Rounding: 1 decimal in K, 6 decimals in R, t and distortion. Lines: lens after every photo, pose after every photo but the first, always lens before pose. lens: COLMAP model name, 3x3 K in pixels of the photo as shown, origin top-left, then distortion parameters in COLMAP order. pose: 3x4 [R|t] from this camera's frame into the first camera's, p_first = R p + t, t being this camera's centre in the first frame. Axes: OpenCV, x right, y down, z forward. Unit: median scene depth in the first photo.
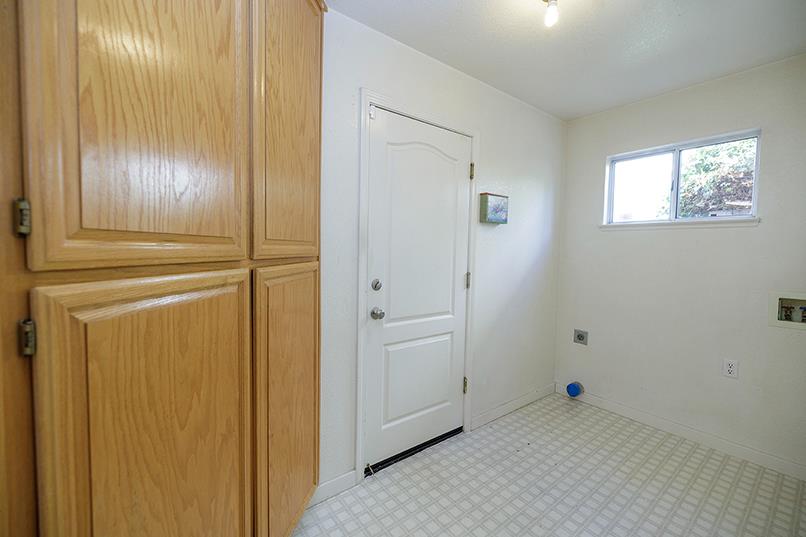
lens RADIAL K [[334.3, 0, 399.1], [0, 334.3, 263.9], [0, 0, 1]] dist [-0.002196, -0.000463]
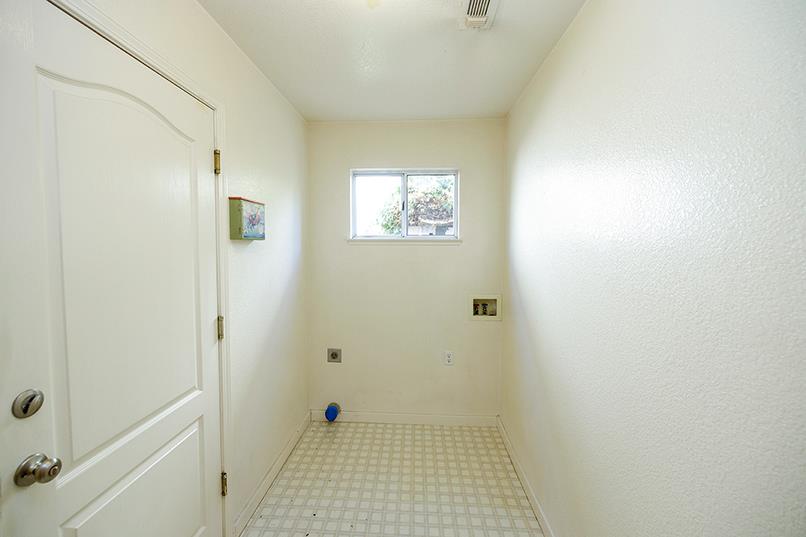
lens RADIAL K [[334.3, 0, 399.1], [0, 334.3, 263.9], [0, 0, 1]] dist [-0.002196, -0.000463]
pose [[0.646374, -0.055455, 0.761003, -0.058919], [0.040340, 0.998444, 0.038493, -0.087181], [-0.761954, 0.005818, 0.647605, 0.297197]]
